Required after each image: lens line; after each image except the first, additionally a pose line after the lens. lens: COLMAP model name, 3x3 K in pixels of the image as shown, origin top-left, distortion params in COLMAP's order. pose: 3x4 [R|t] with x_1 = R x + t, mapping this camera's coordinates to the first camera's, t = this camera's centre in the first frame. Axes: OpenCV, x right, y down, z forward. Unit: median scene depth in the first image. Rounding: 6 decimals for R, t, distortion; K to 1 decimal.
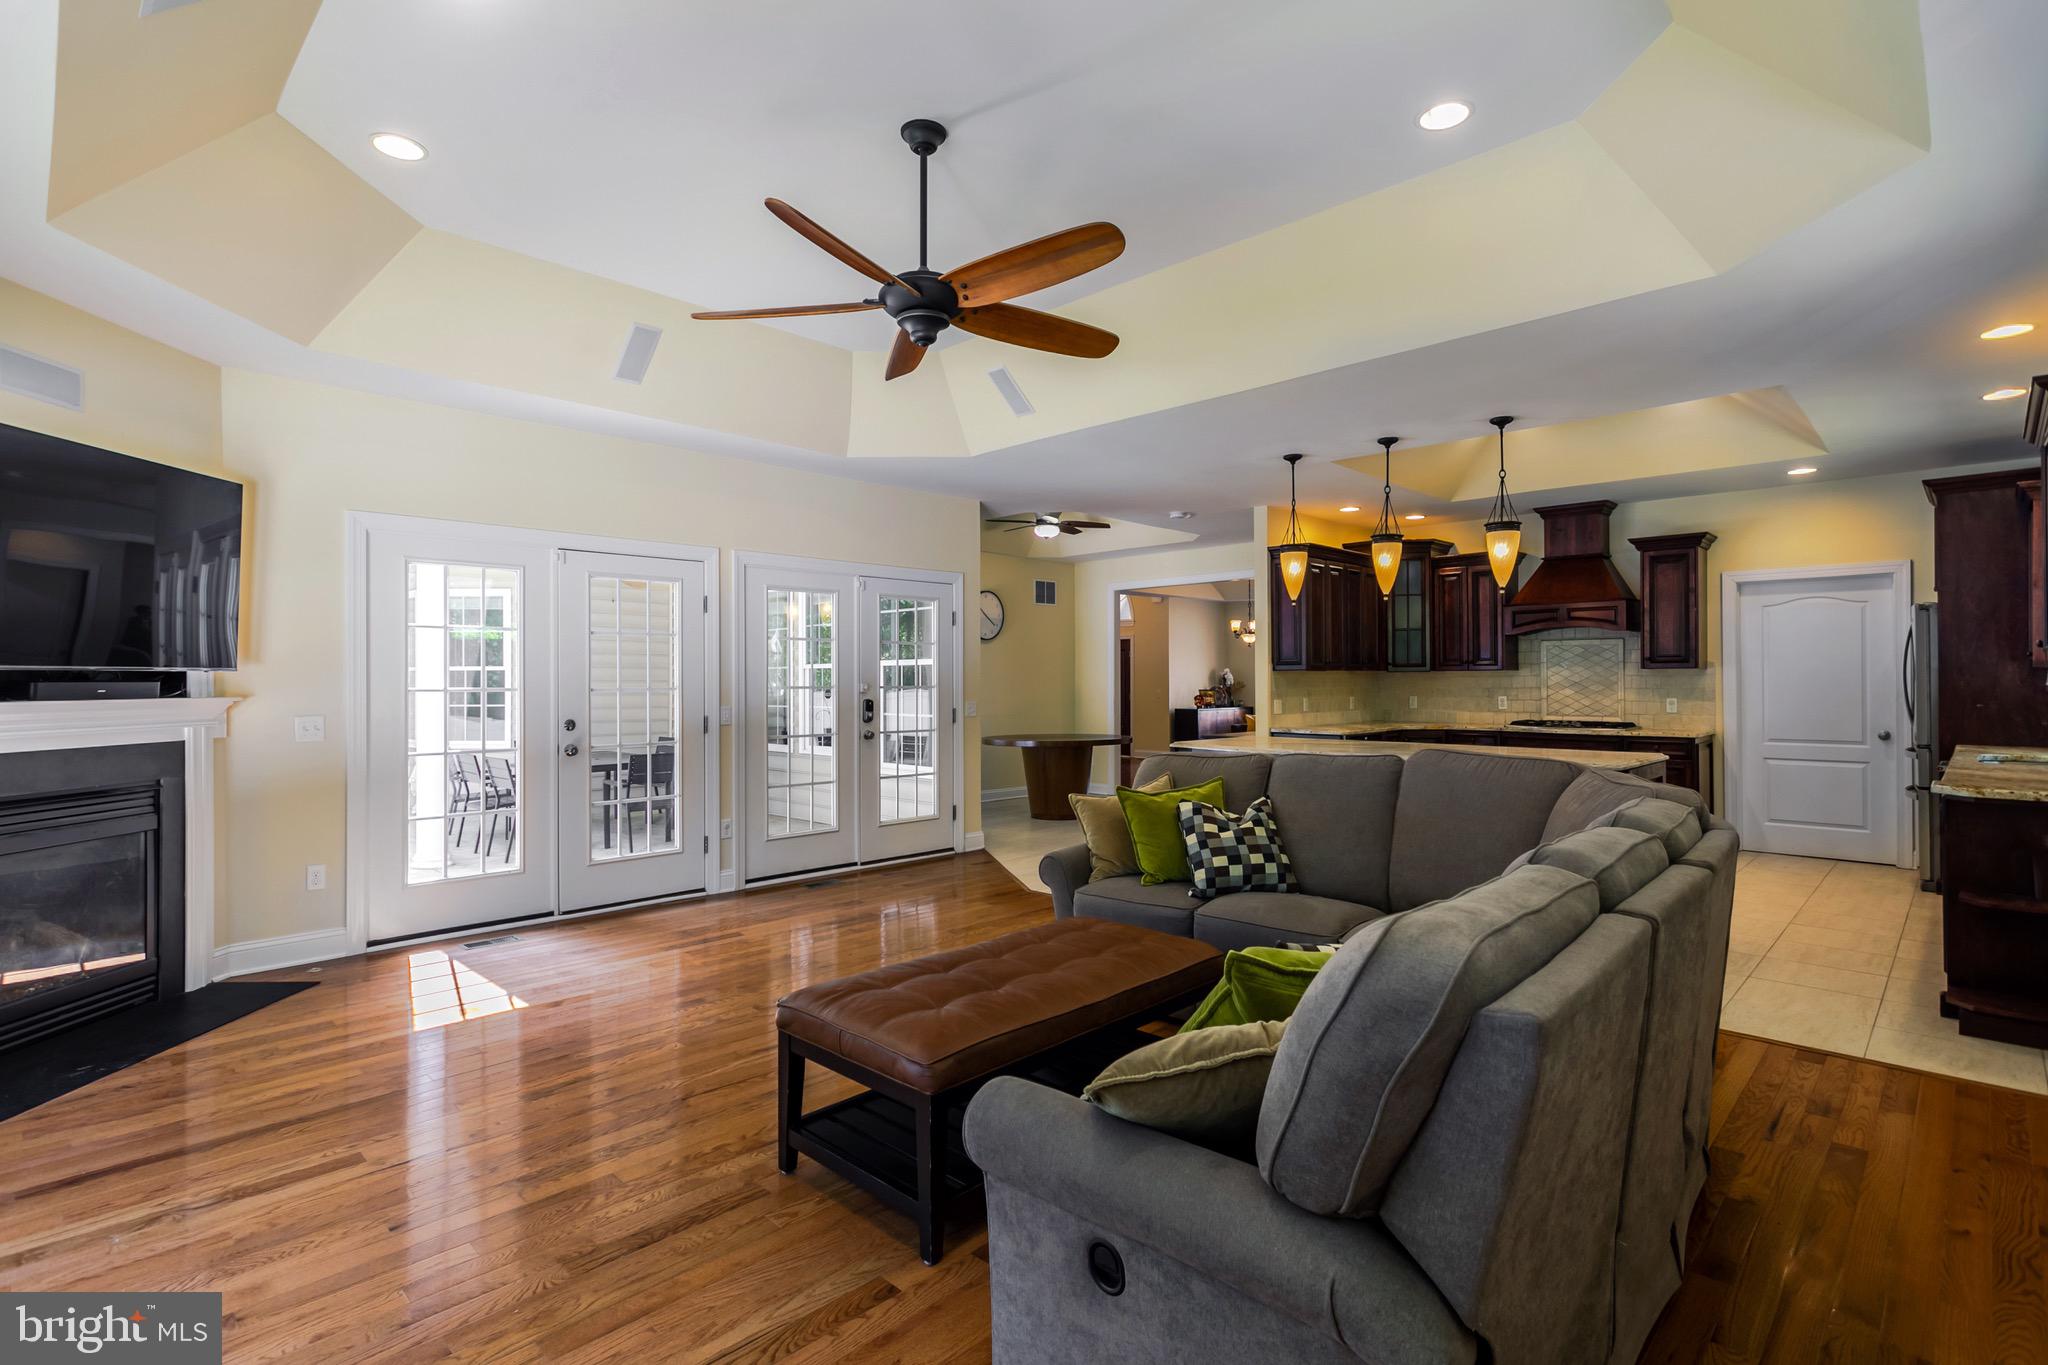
lens RADIAL K [[985.2, 0, 1010.8], [0, 985.2, 681.2], [0, 0, 1]] dist [0.016899, 0.000338]
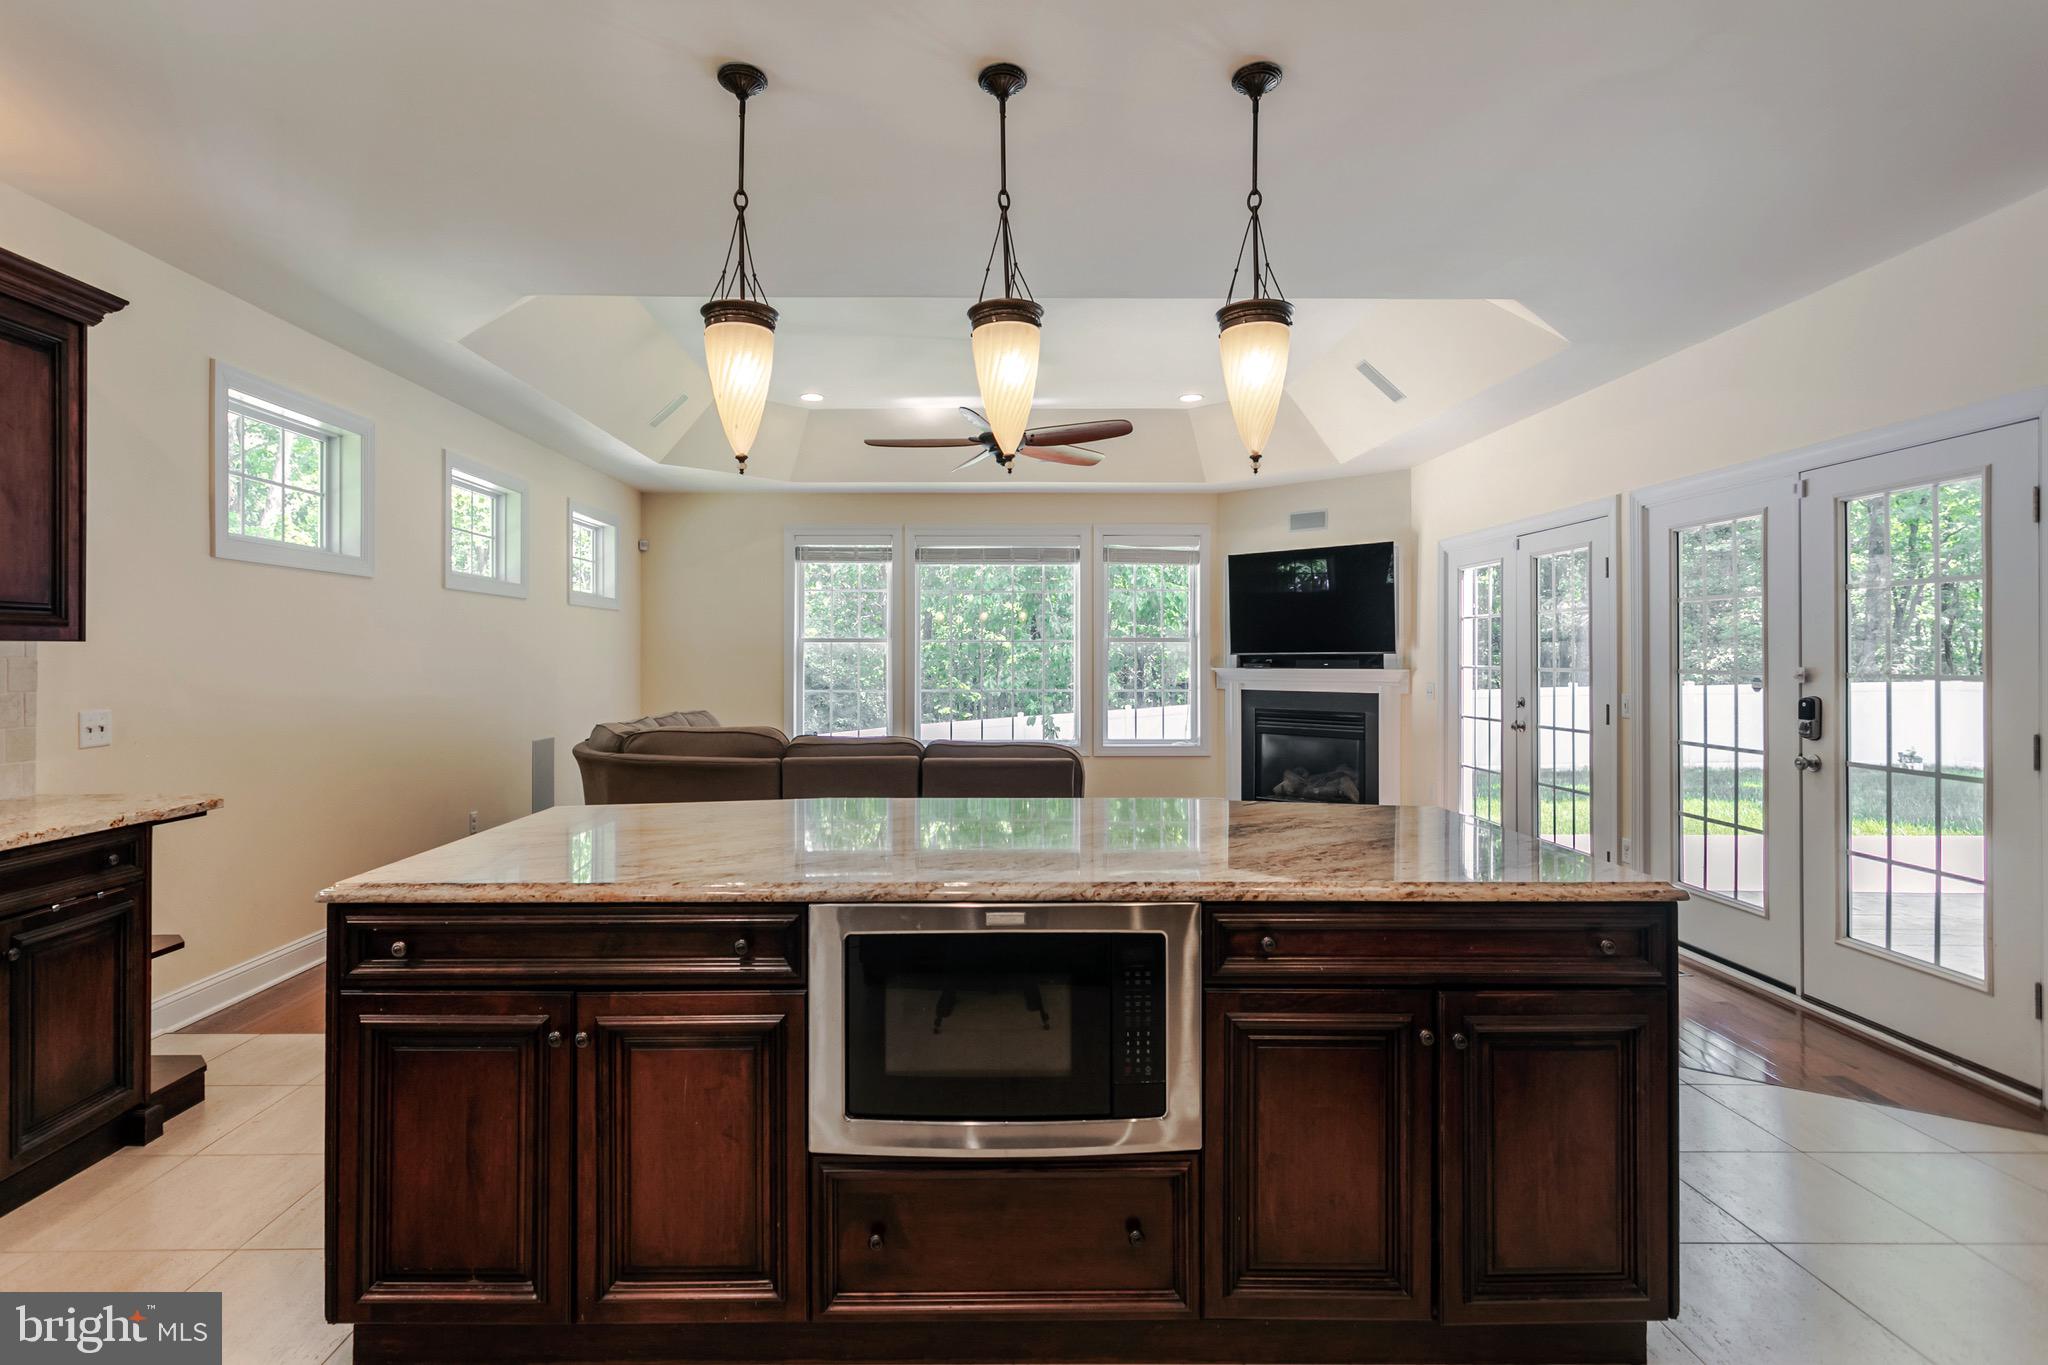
lens RADIAL K [[1014.9, 0, 1013.4], [0, 1014.9, 664.0], [0, 0, 1]] dist [0.008369, 0.000722]
pose [[-0.702118, 0.006713, -0.712029, 0.503528], [0.002480, 0.999973, 0.006982, -0.003593], [0.712057, 0.003137, -0.702115, 0.990747]]
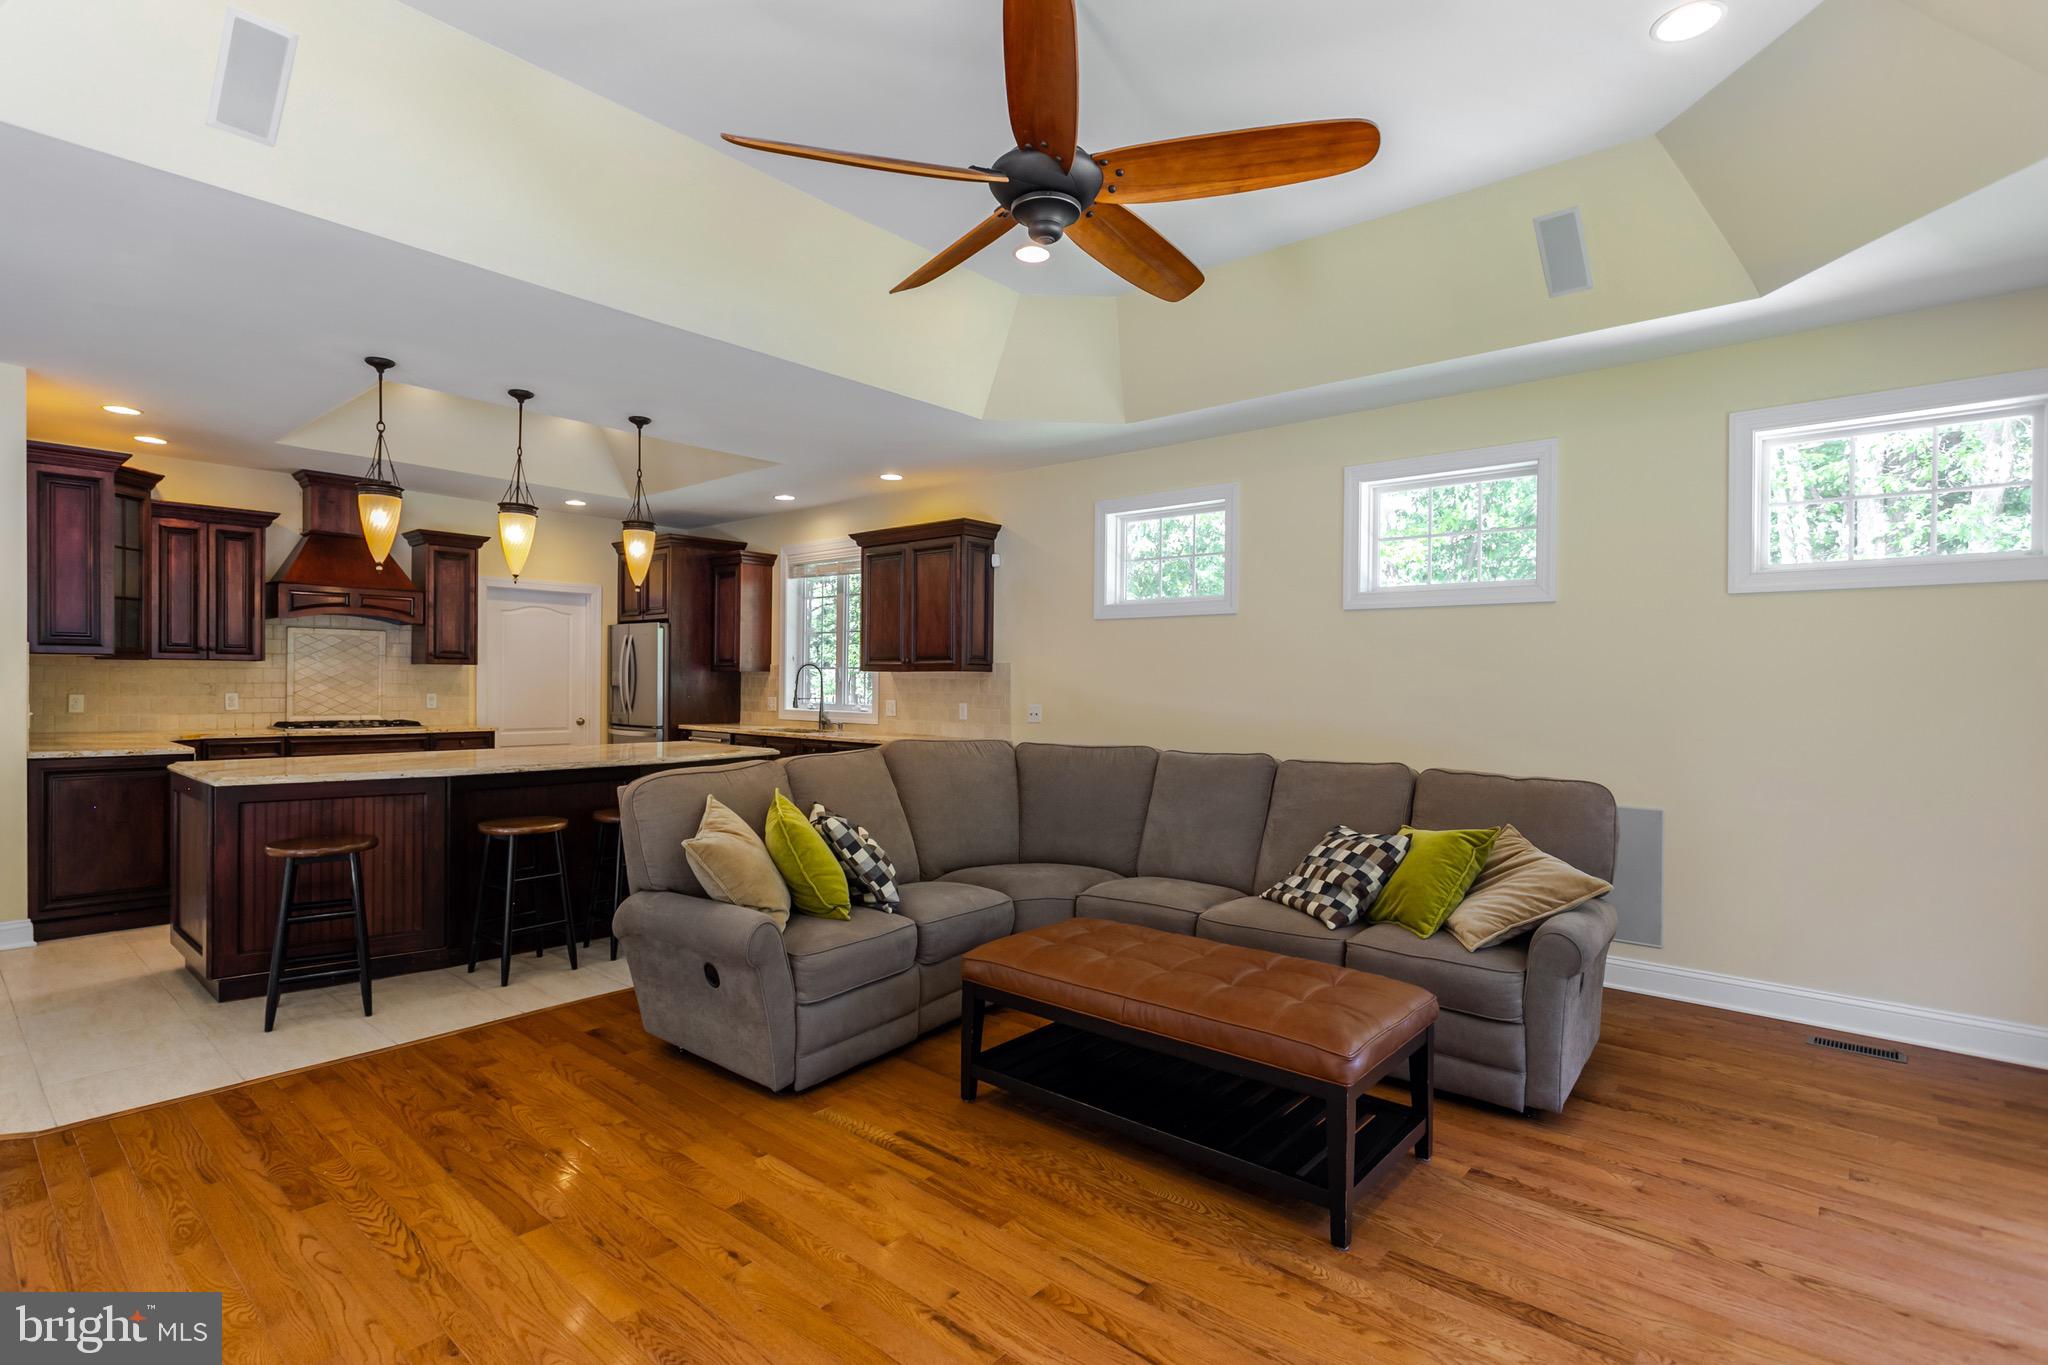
lens RADIAL K [[991.3, 0, 1024.0], [0, 991.3, 682.5], [0, 0, 1]] dist [0.002921, 0.000791]
pose [[-0.074314, 0.002735, 0.997231, -0.386020], [-0.010489, 0.999939, -0.003524, 0.003029], [-0.997180, -0.010721, -0.074281, 0.485417]]
